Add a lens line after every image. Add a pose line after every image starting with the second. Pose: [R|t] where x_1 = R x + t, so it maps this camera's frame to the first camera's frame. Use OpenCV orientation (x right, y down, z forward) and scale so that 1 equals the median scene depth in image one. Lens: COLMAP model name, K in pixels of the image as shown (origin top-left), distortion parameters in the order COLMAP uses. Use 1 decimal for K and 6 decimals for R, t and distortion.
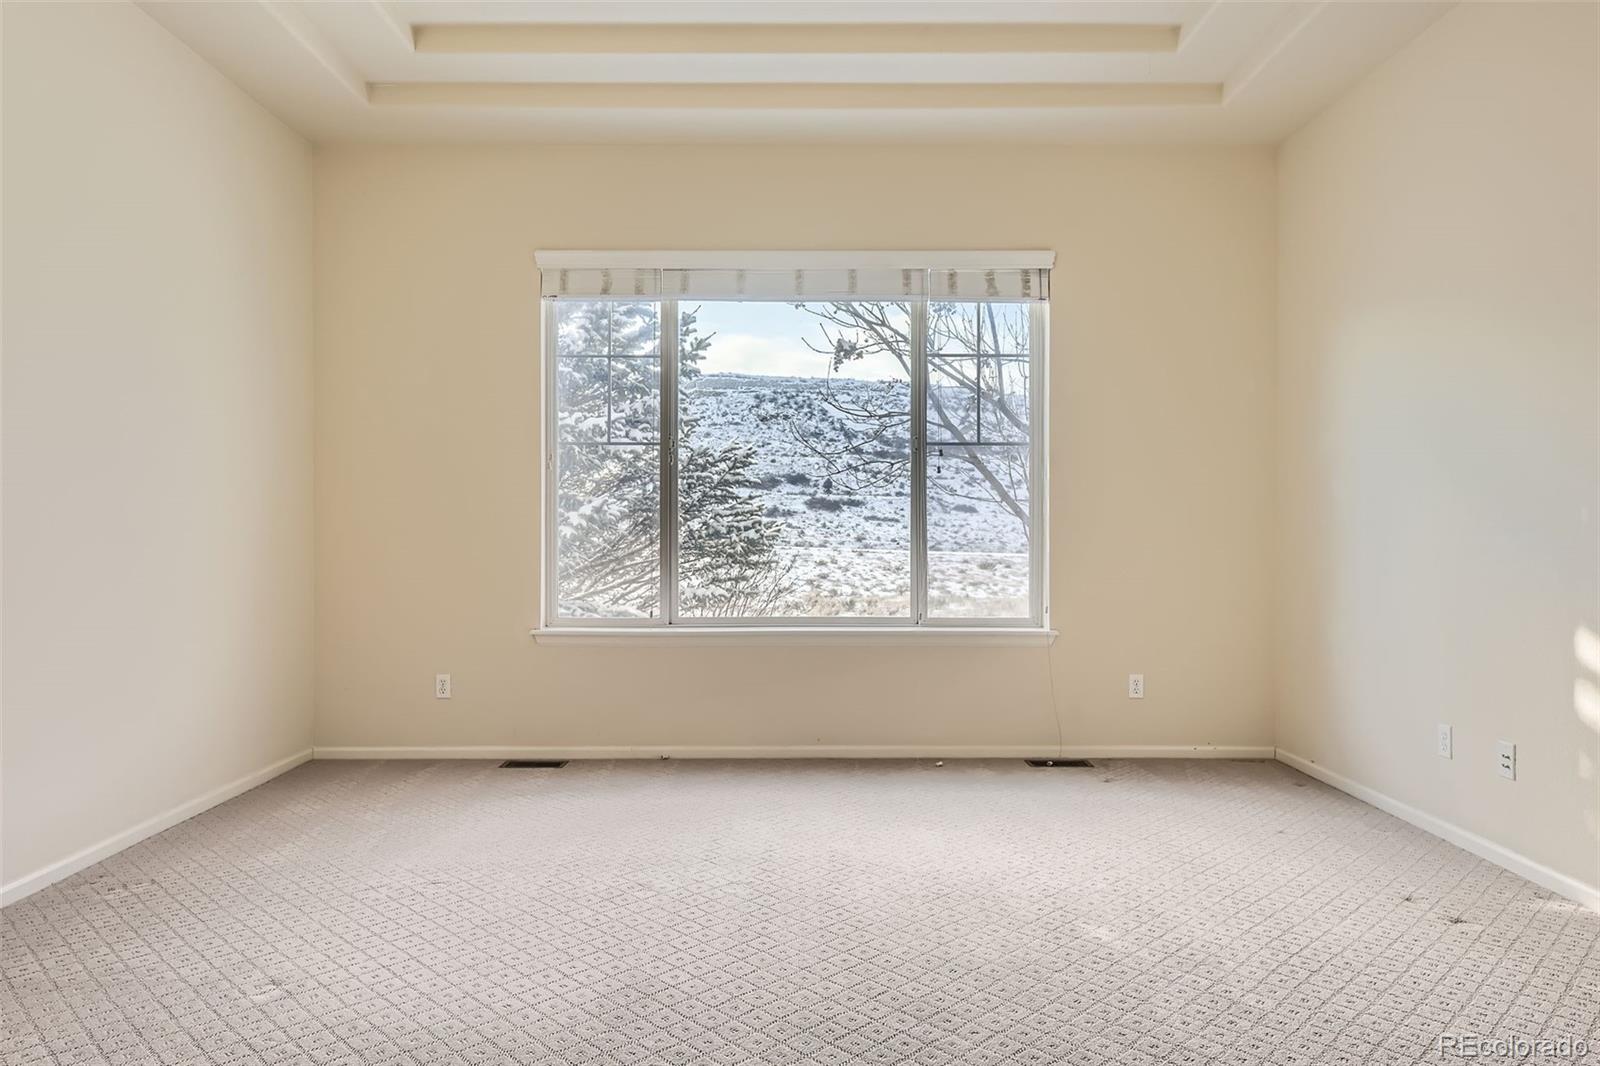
lens RADIAL K [[1005.7, 0, 798.1], [0, 1005.7, 531.3], [0, 0, 1]] dist [0.005077, 0.001526]
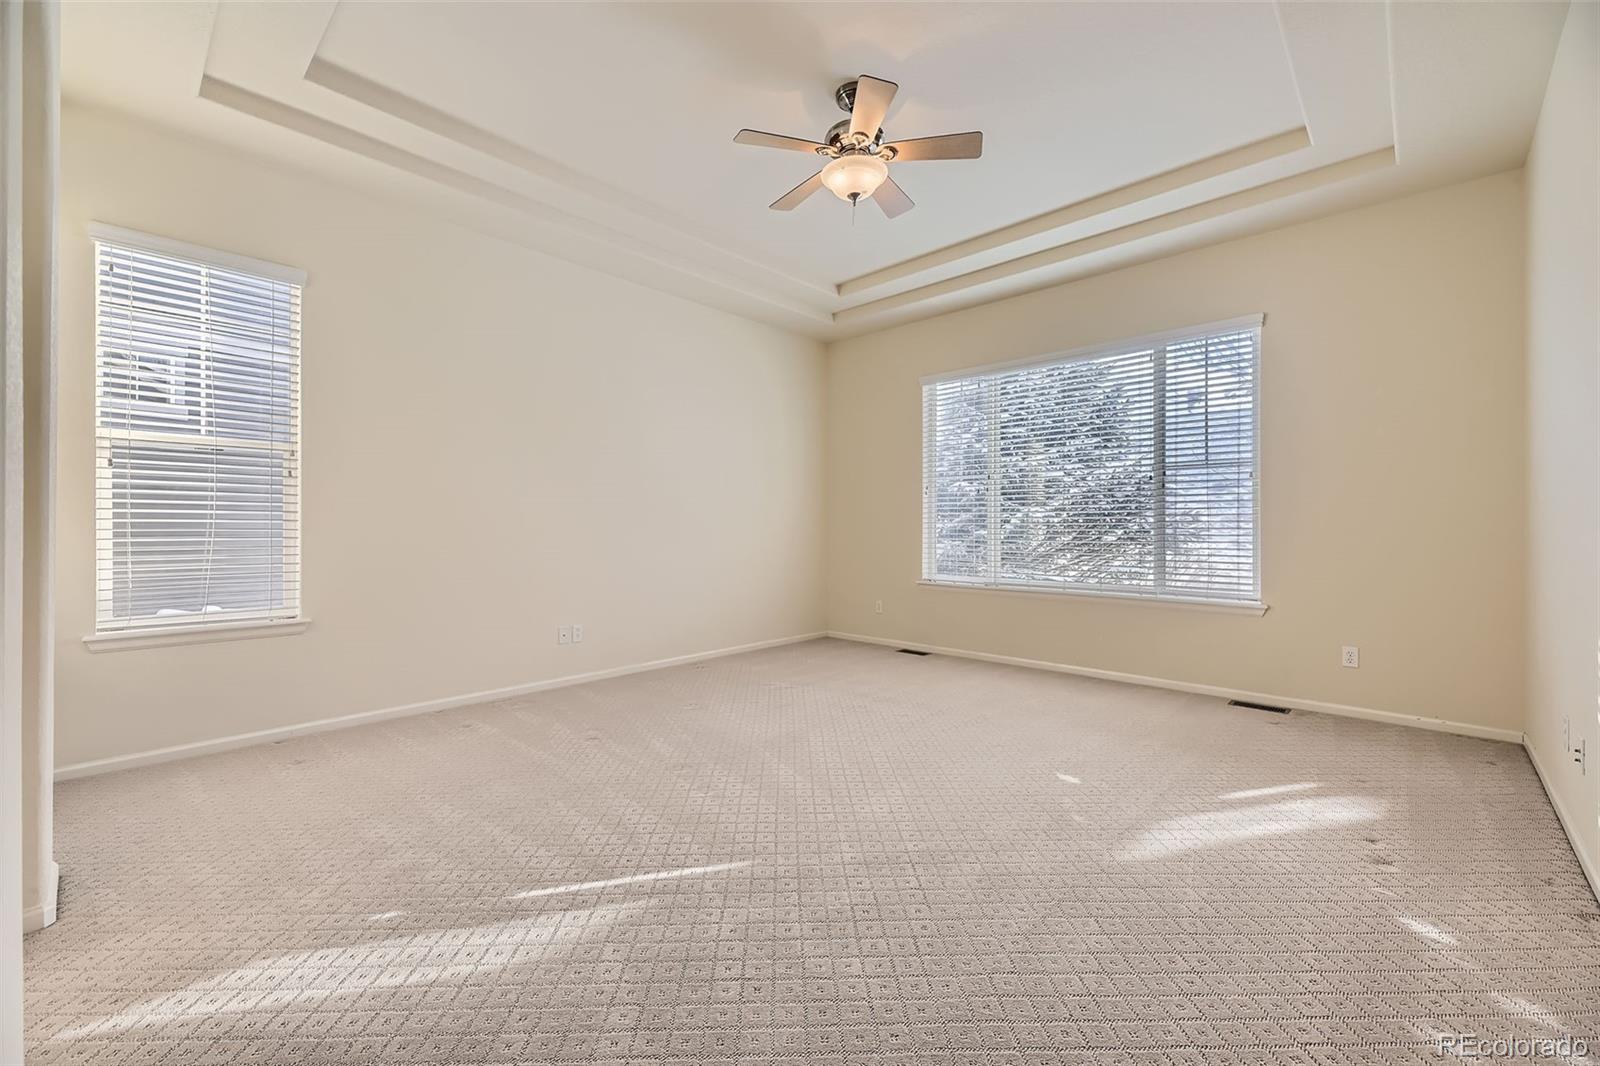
lens RADIAL K [[646.7, 0, 808.7], [0, 646.7, 526.0], [0, 0, 1]] dist [0.011627, -0.000952]
pose [[0.721910, -0.004029, -0.691975, 0.423069], [0.002543, 0.999992, -0.003169, -0.000465], [0.691982, 0.000528, 0.721914, -0.003280]]
